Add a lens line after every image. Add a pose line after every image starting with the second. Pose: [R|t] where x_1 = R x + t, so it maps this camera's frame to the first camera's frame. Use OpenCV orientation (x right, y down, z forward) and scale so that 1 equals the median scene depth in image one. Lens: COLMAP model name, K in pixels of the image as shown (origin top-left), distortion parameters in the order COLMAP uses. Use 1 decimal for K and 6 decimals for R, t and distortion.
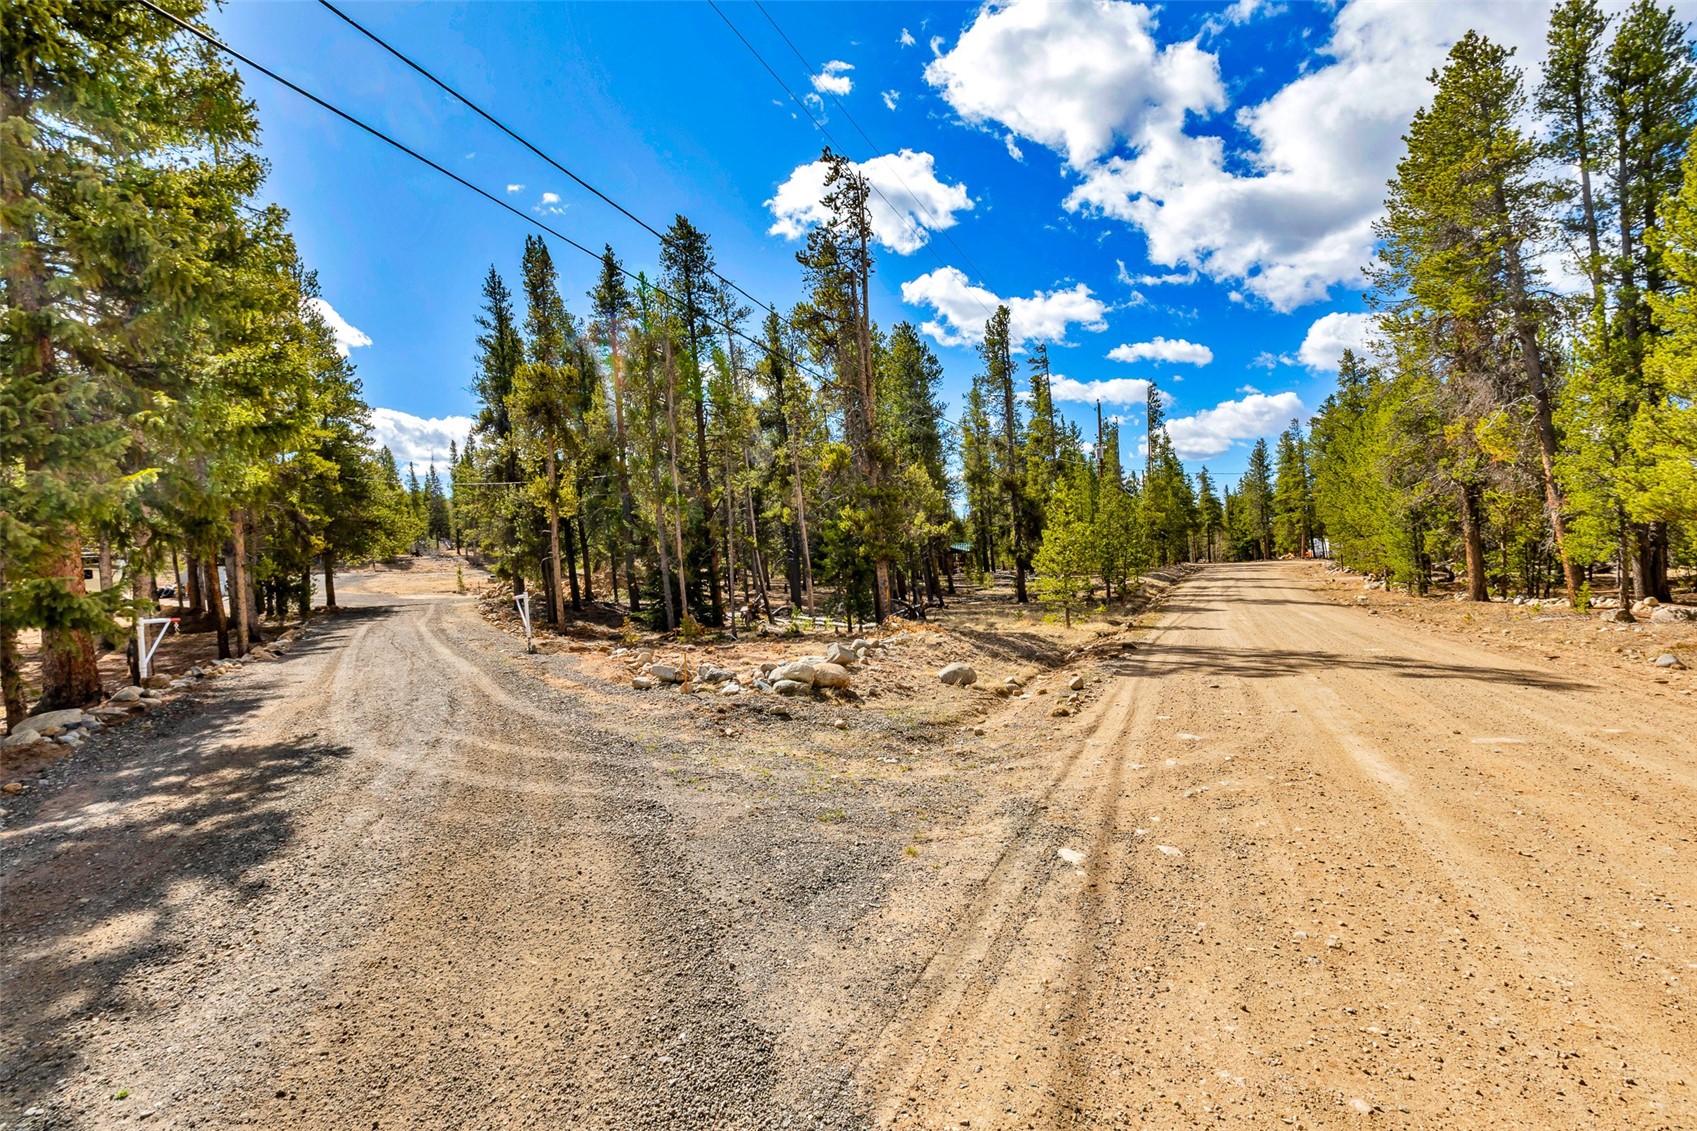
lens RADIAL K [[777.1, 0, 856.6], [0, 777.1, 571.8], [0, 0, 1]] dist [-0.003492, -0.000748]
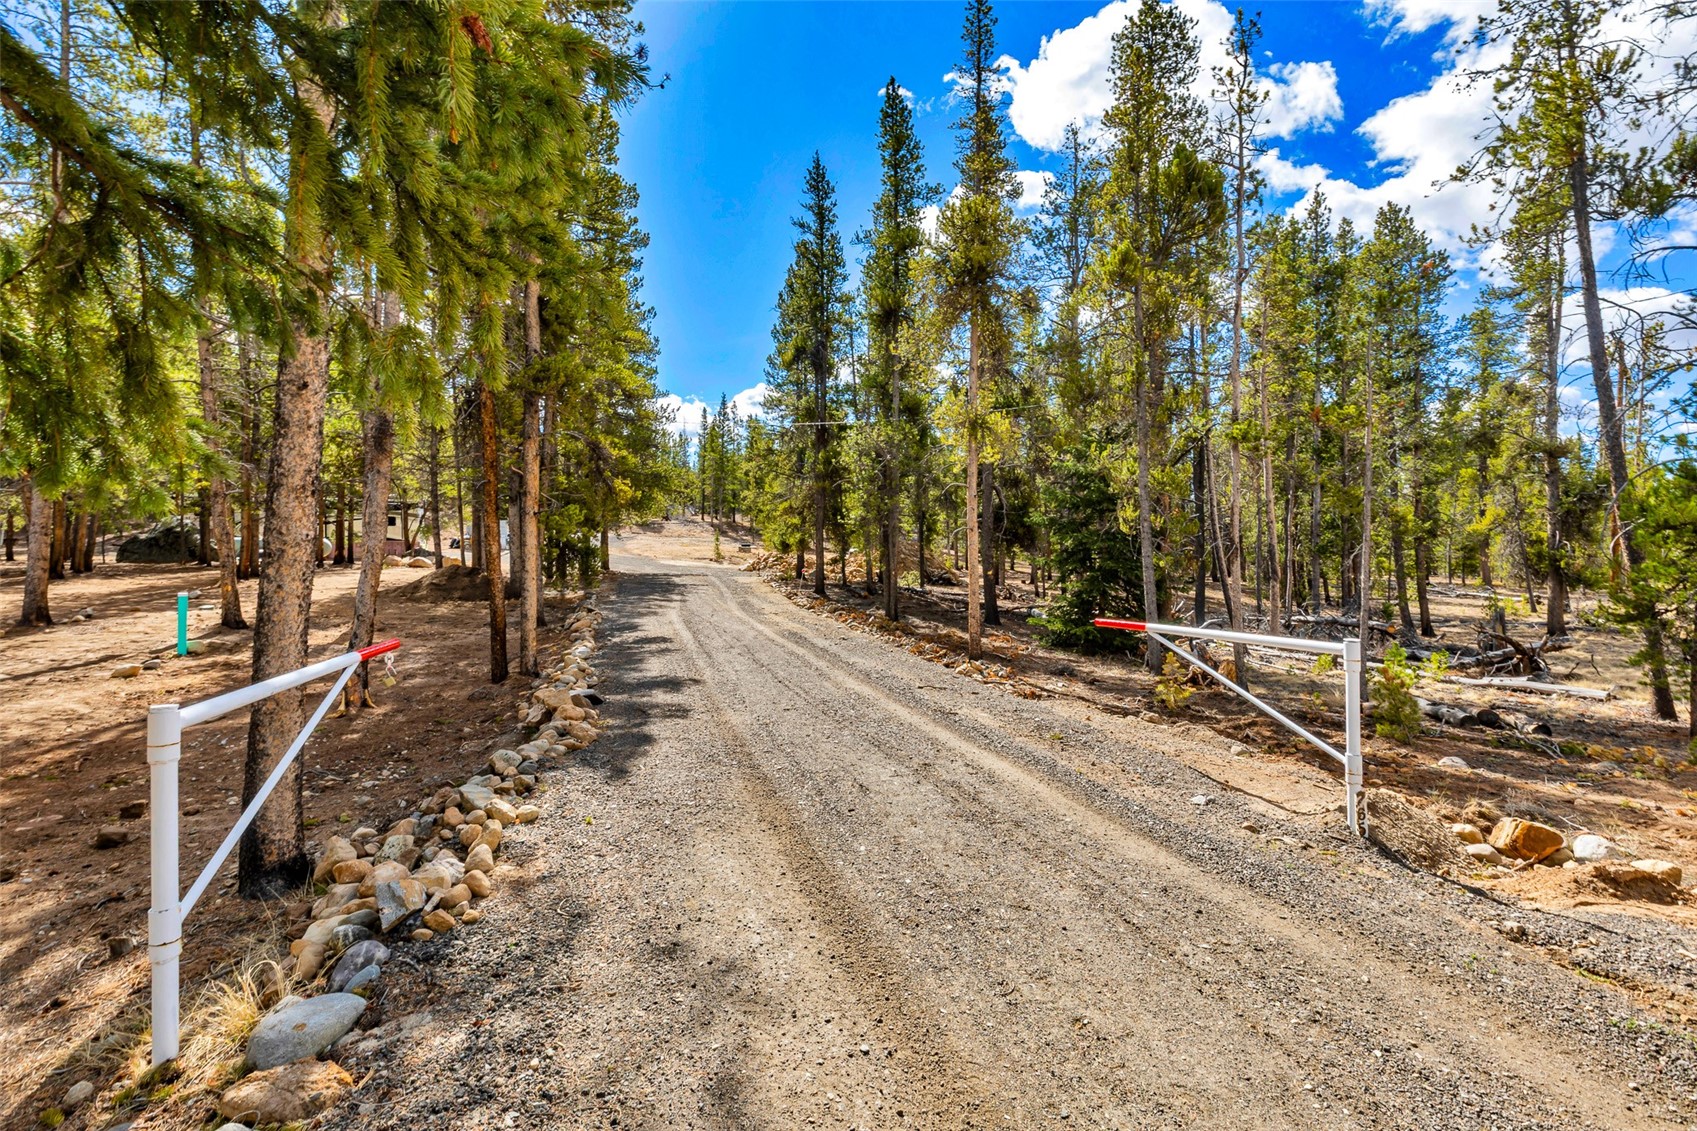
lens RADIAL K [[777.1, 0, 843.4], [0, 777.1, 555.0], [0, 0, 1]] dist [-0.003492, -0.000748]
pose [[0.961307, 0.059868, -0.268895, -0.146119], [-0.059104, 0.998192, 0.010944, 0.001231], [0.269064, 0.005372, 0.963107, 0.177496]]
